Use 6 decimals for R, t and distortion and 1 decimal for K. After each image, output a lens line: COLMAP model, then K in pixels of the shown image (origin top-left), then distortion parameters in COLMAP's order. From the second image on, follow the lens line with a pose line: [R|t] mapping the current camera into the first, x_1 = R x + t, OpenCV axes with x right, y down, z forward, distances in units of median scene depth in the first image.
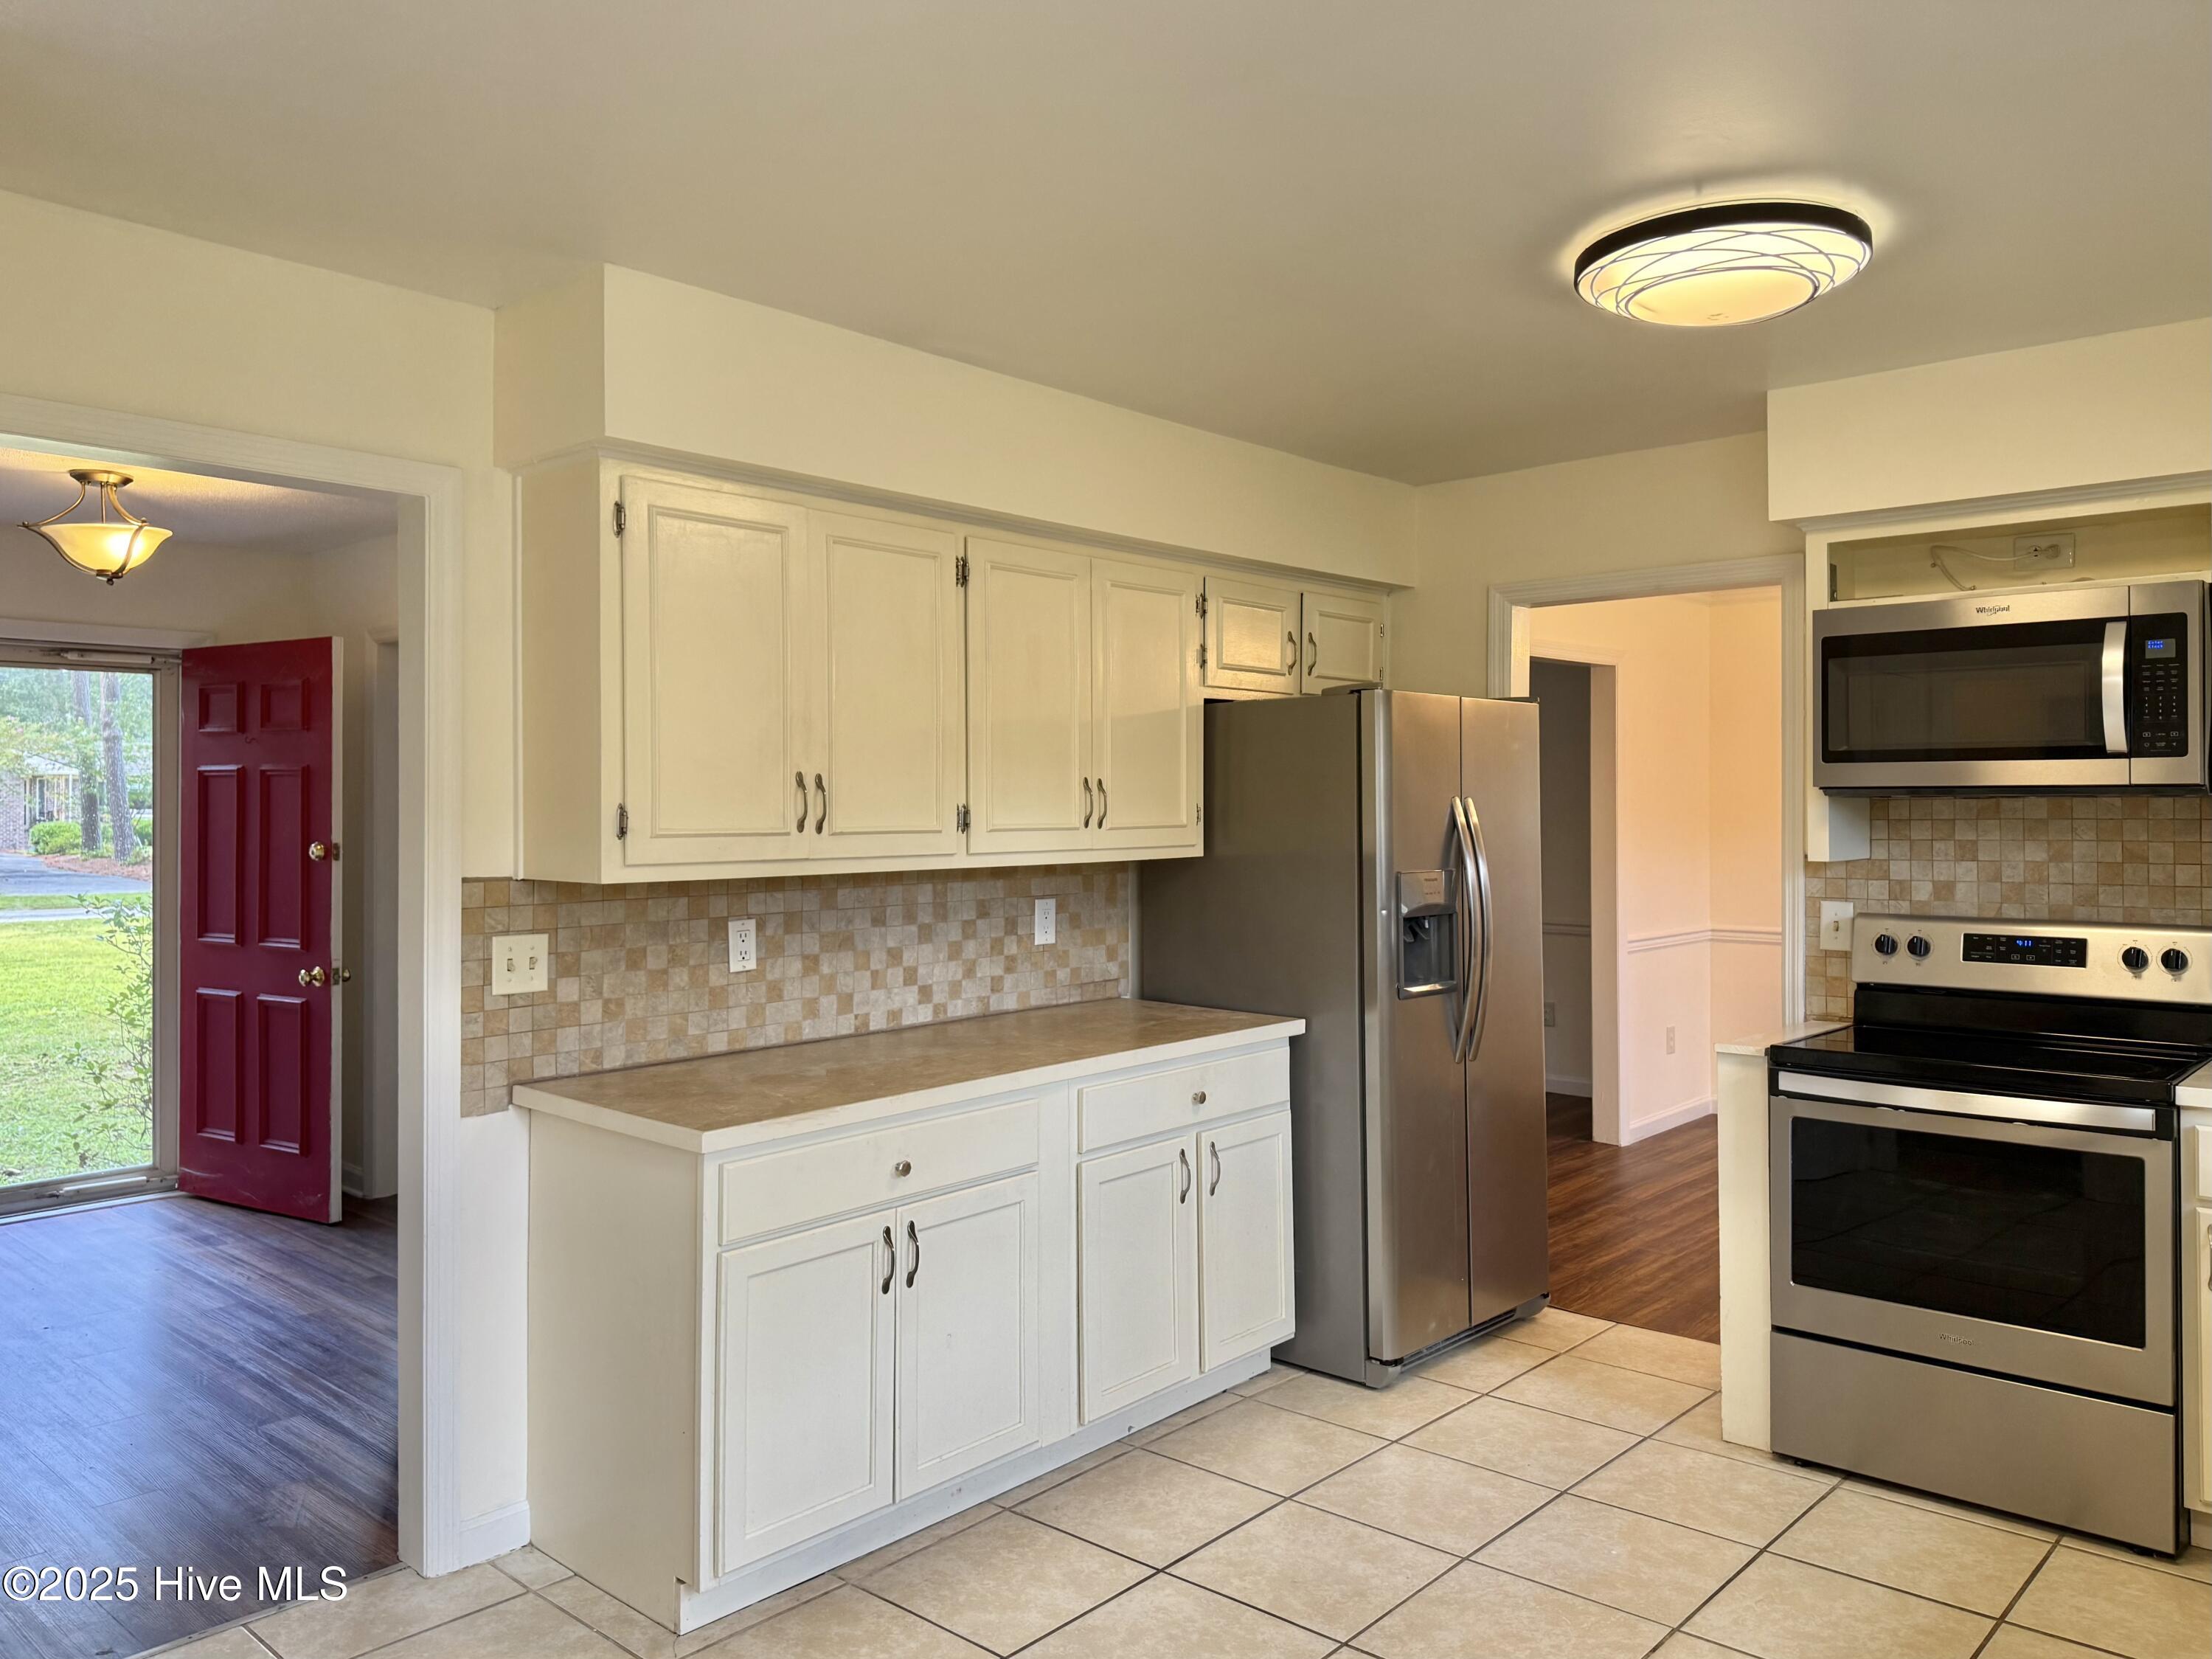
lens RADIAL K [[1598.5, 0, 1092.4], [0, 1598.5, 827.1], [0, 0, 1]] dist [0.025154, -0.017956]
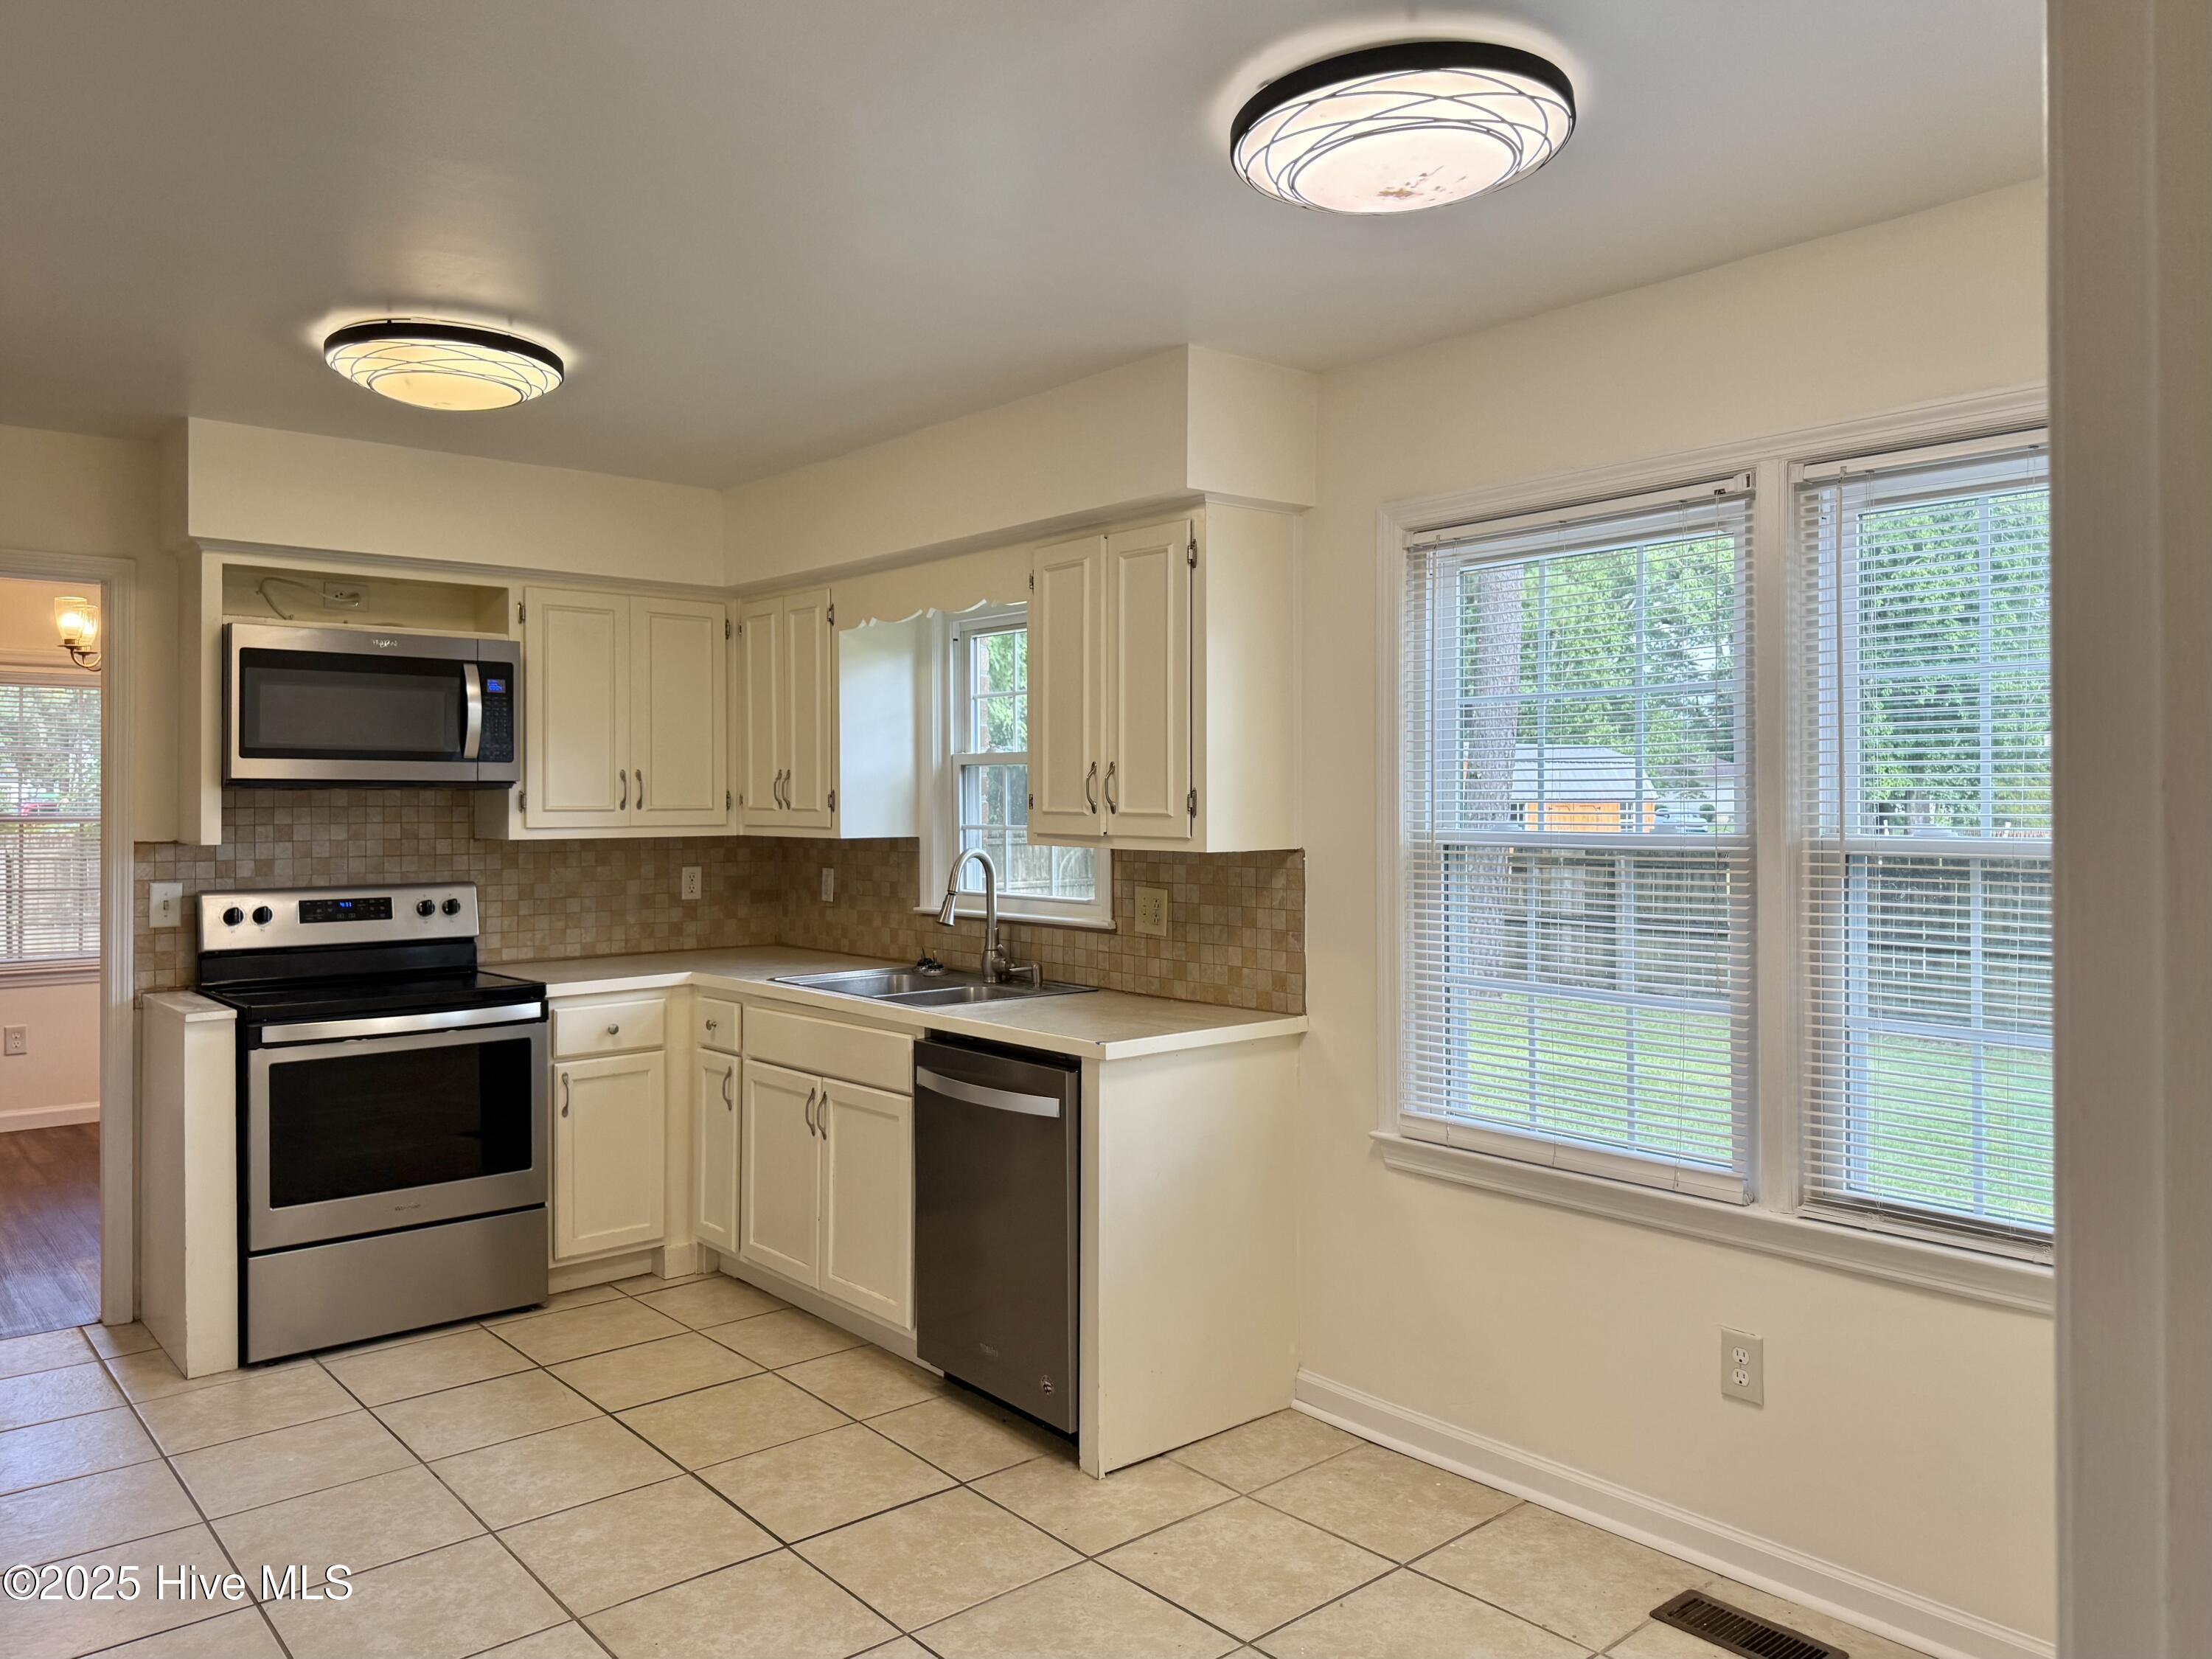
lens RADIAL K [[1598.4, 0, 1110.6], [0, 1598.4, 808.1], [0, 0, 1]] dist [0.025154, -0.017956]
pose [[0.134433, -0.002440, 0.990920, -0.609766], [0.010956, 0.999940, 0.000976, 0.001547], [-0.990862, 0.010725, 0.134451, 0.239201]]
